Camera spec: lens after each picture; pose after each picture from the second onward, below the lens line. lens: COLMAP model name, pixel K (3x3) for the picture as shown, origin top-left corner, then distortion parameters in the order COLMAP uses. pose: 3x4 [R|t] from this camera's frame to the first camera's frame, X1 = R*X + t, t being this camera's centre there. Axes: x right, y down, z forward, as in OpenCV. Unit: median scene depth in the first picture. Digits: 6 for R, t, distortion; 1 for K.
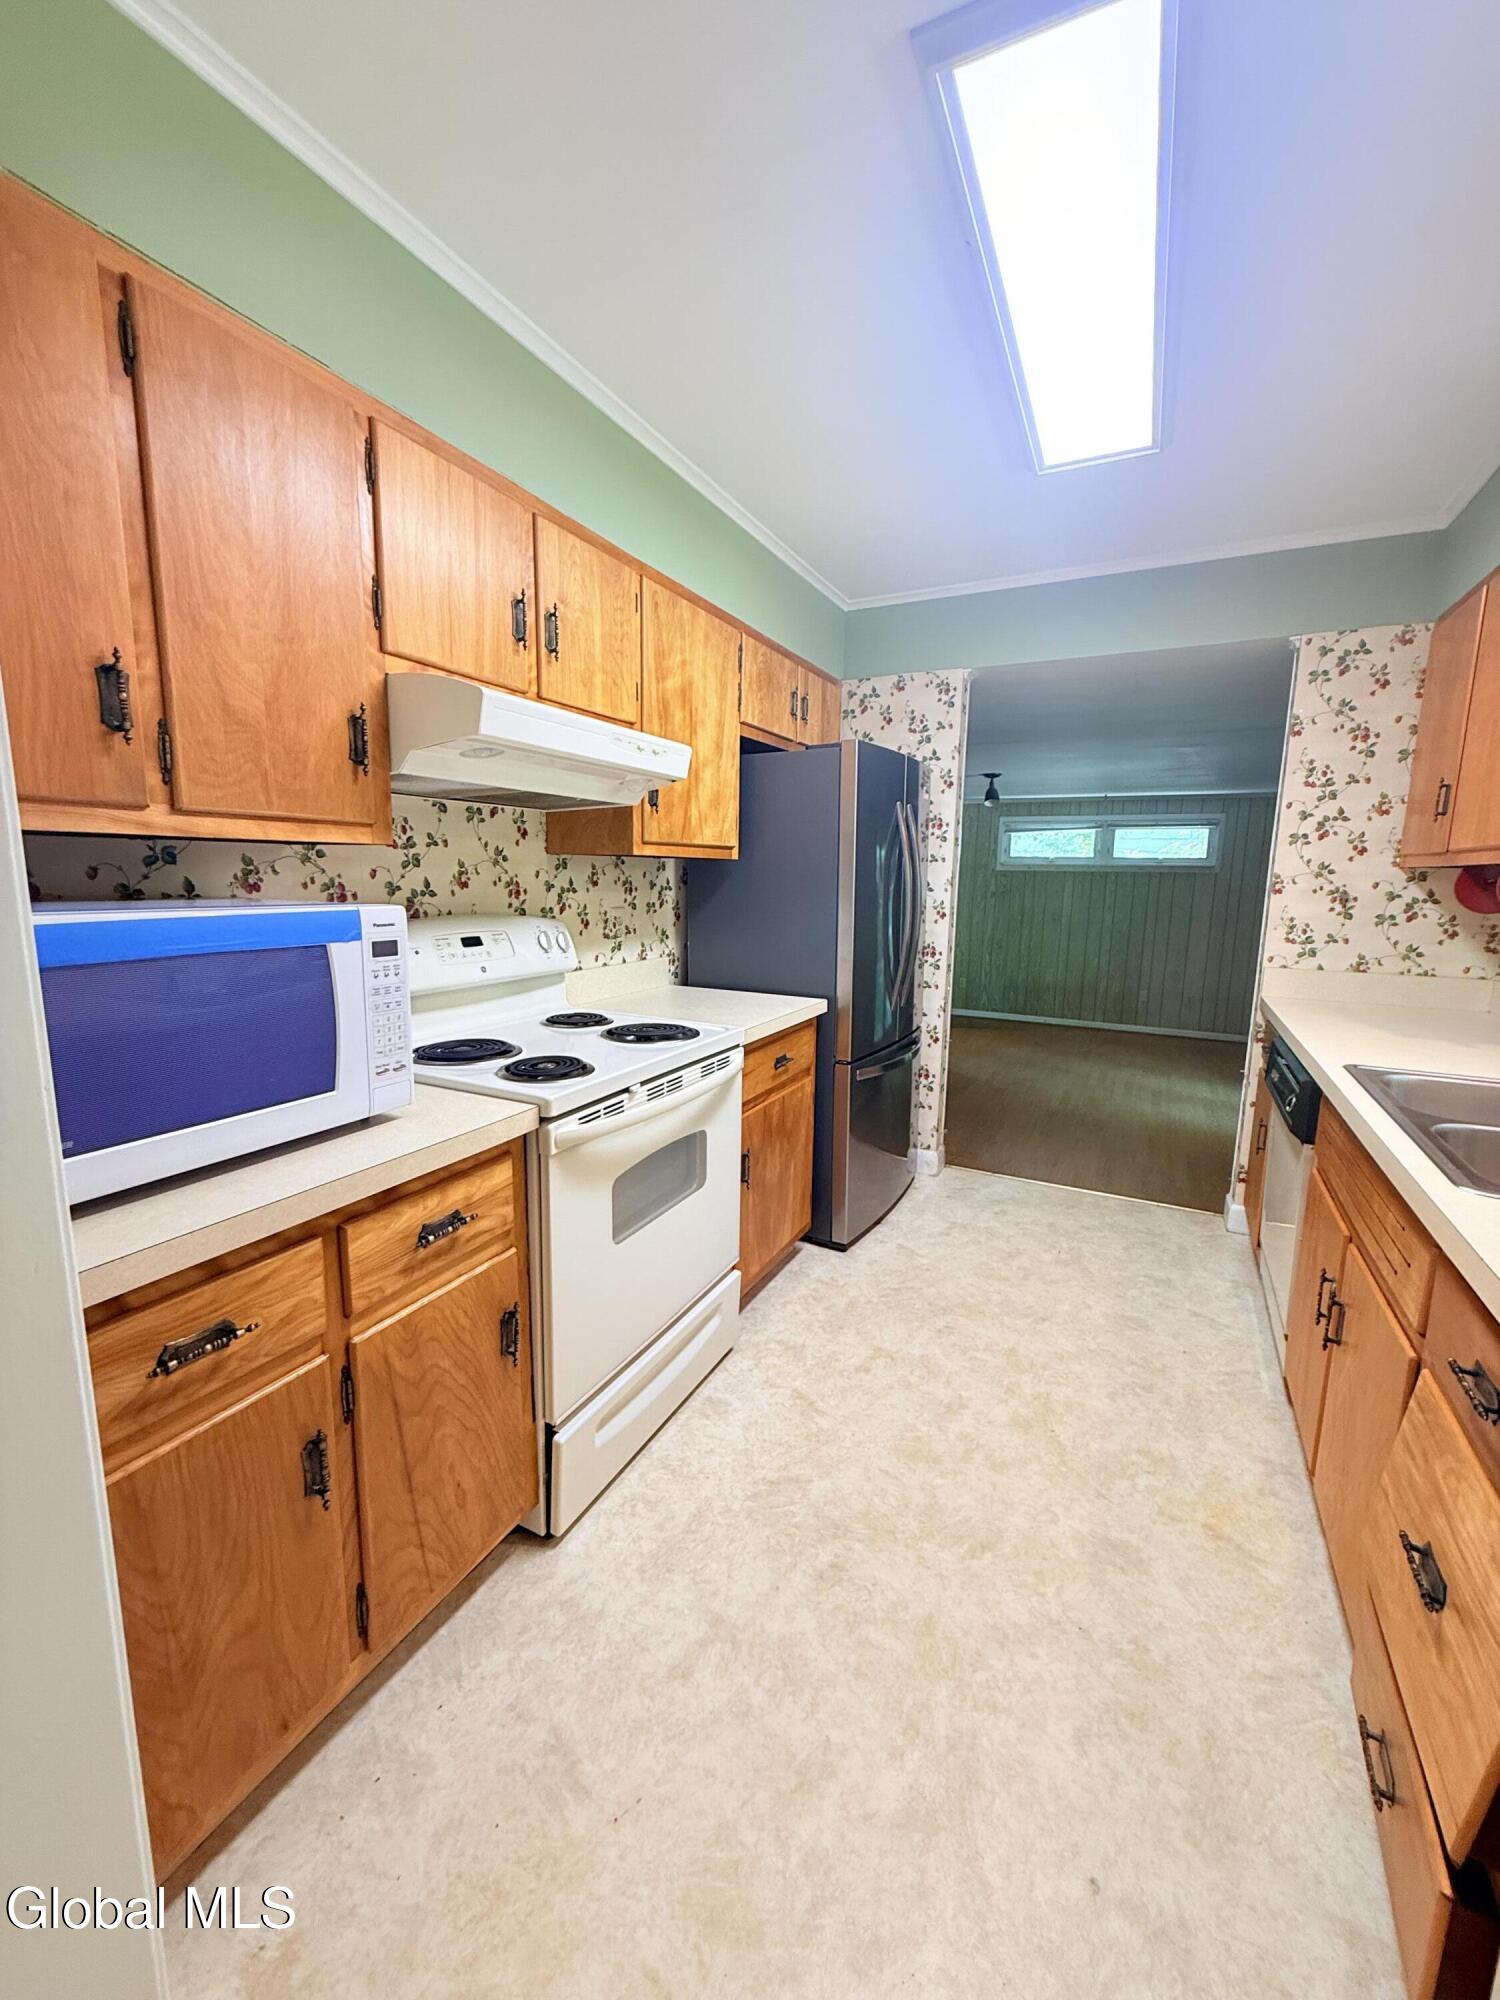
lens RADIAL K [[795.0, 0, 750.3], [0, 795.0, 998.2], [0, 0, 1]] dist [-0.000075, 0.000343]
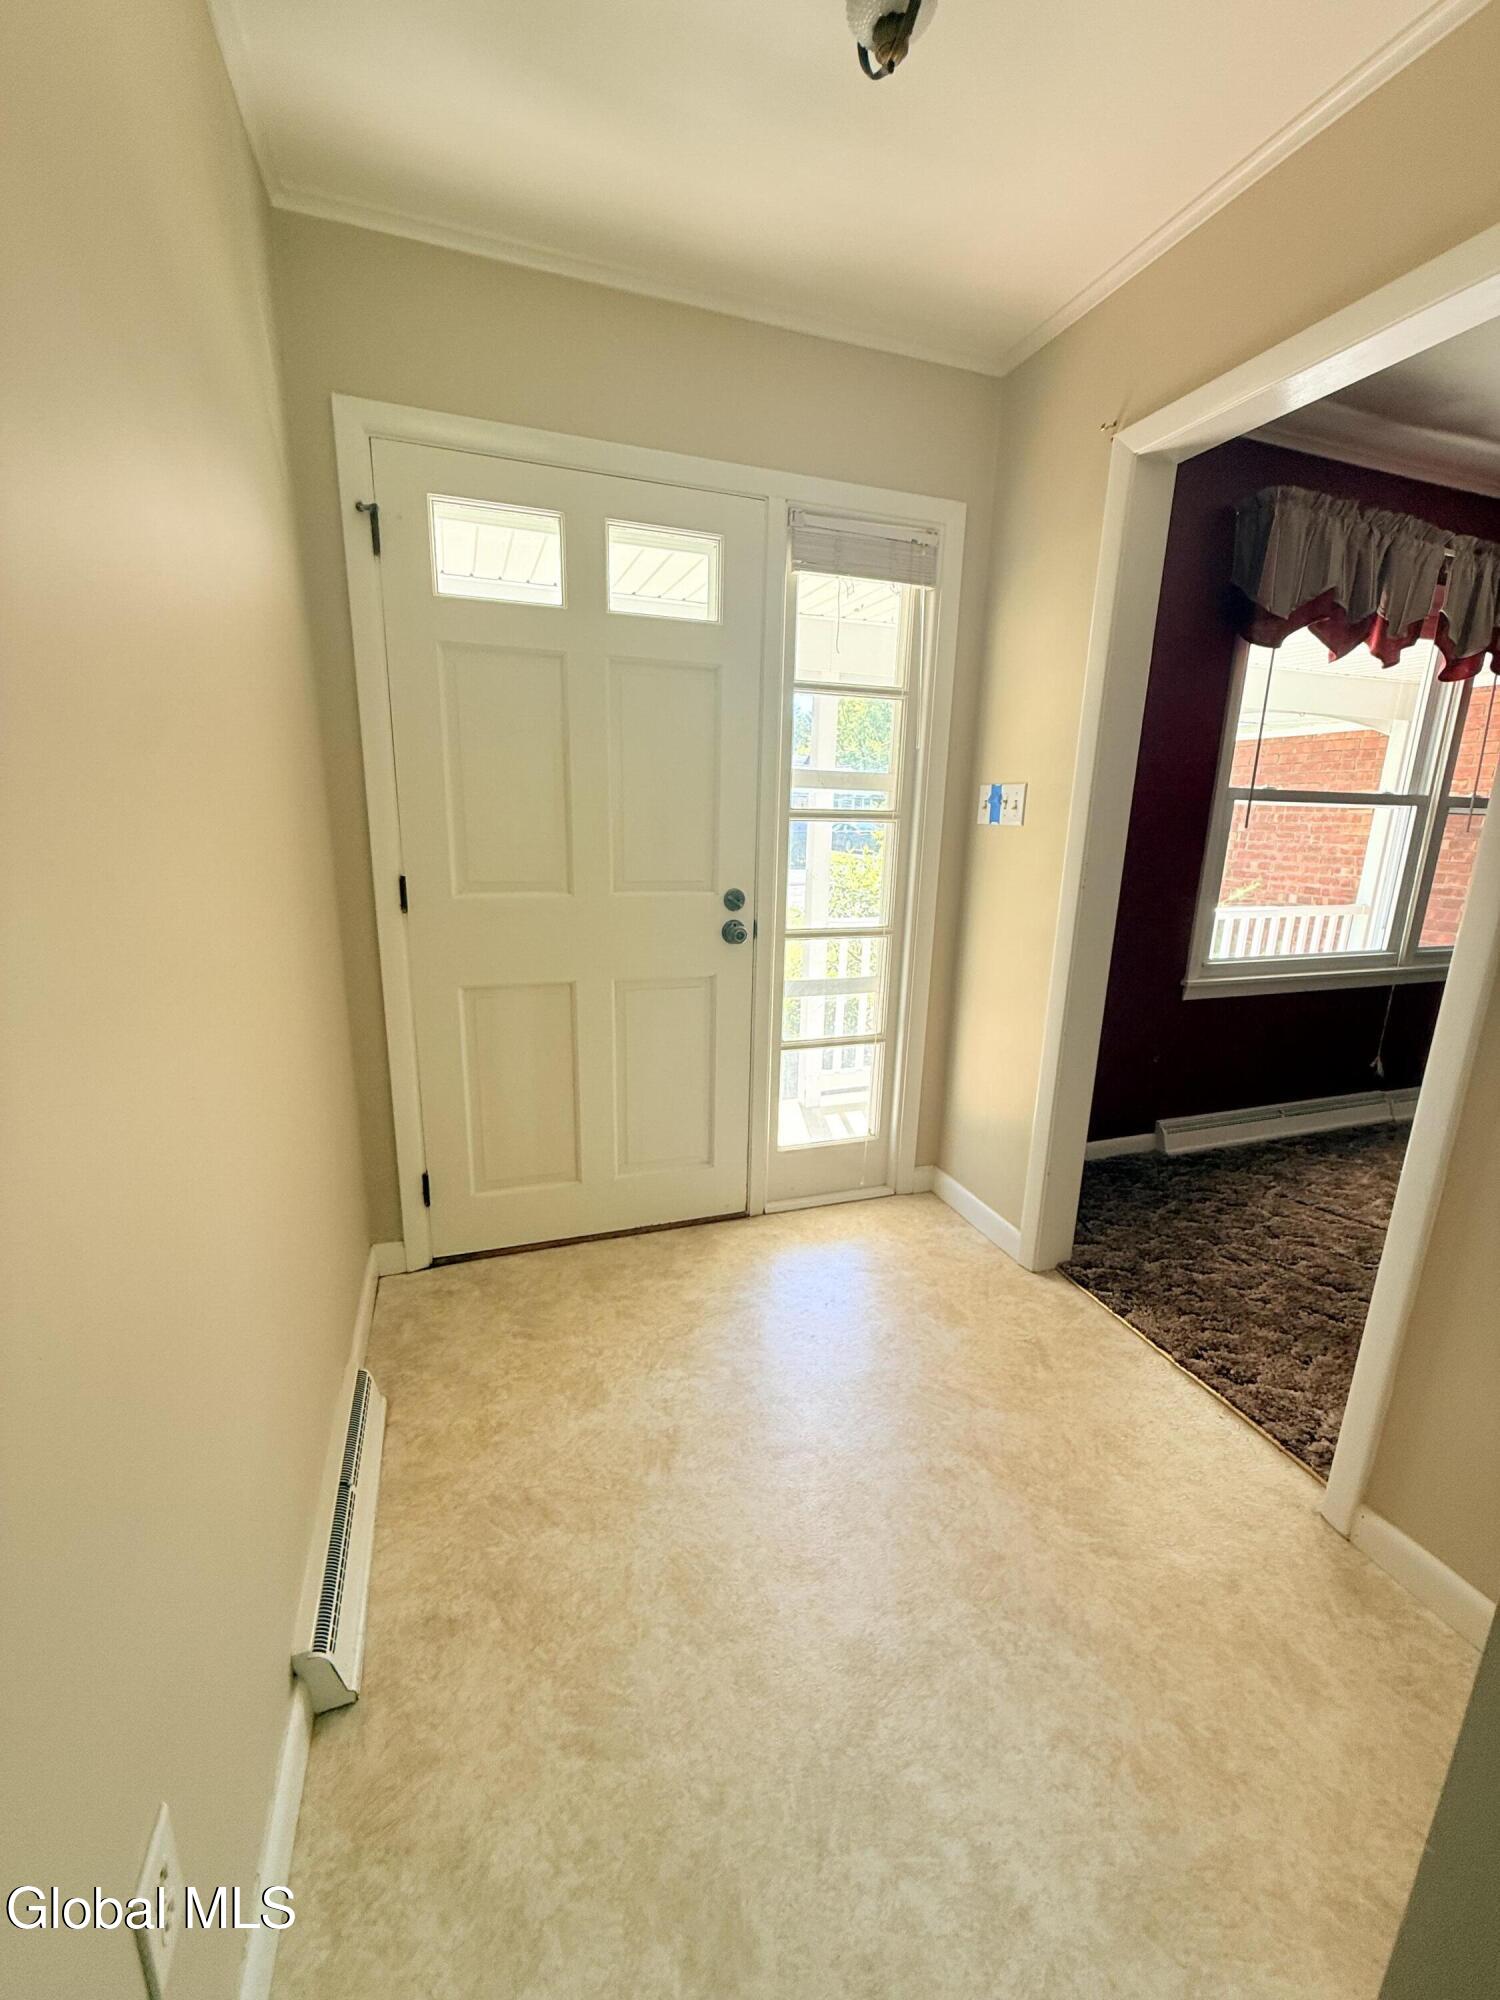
lens RADIAL K [[795.0, 0, 751.2], [0, 795.0, 1001.7], [0, 0, 1]] dist [-0.000075, 0.000343]
pose [[0.734935, 0.171389, -0.656123, 0.374577], [-0.127024, 0.985203, 0.115068, 0.023680], [0.666135, -0.001224, 0.745830, 0.049511]]
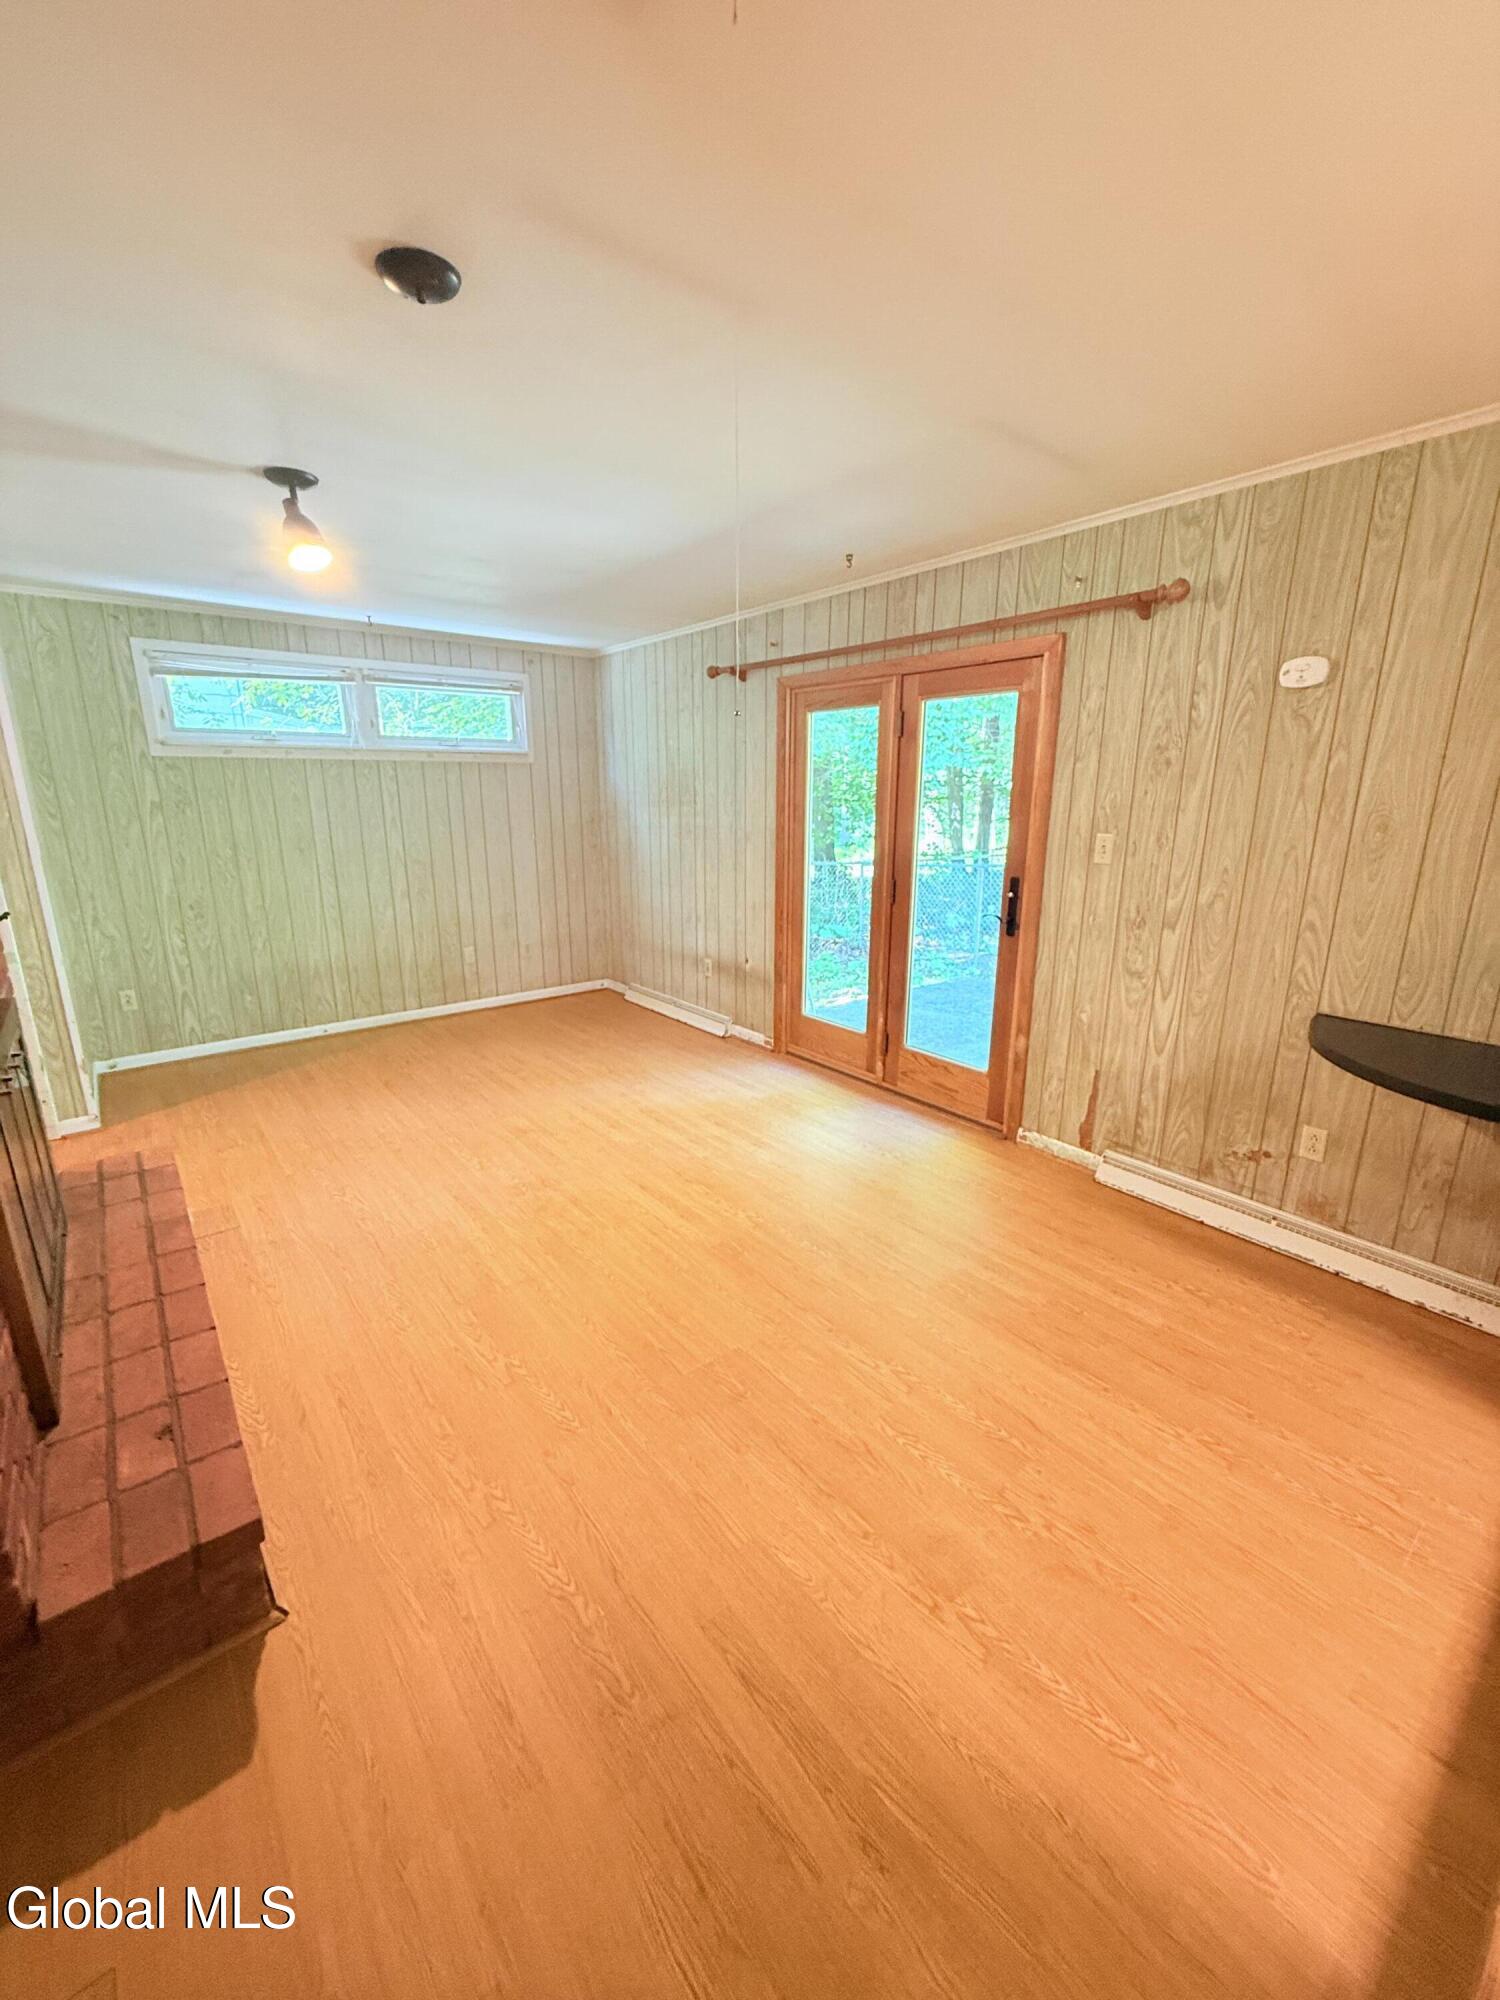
lens RADIAL K [[795.0, 0, 747.2], [0, 795.0, 998.4], [0, 0, 1]] dist [-0.000075, 0.000343]
pose [[0.401155, -0.249885, 0.881267, -0.006428], [0.152328, 0.966874, 0.204819, -0.281351], [-0.903256, 0.052078, 0.425931, 2.117136]]
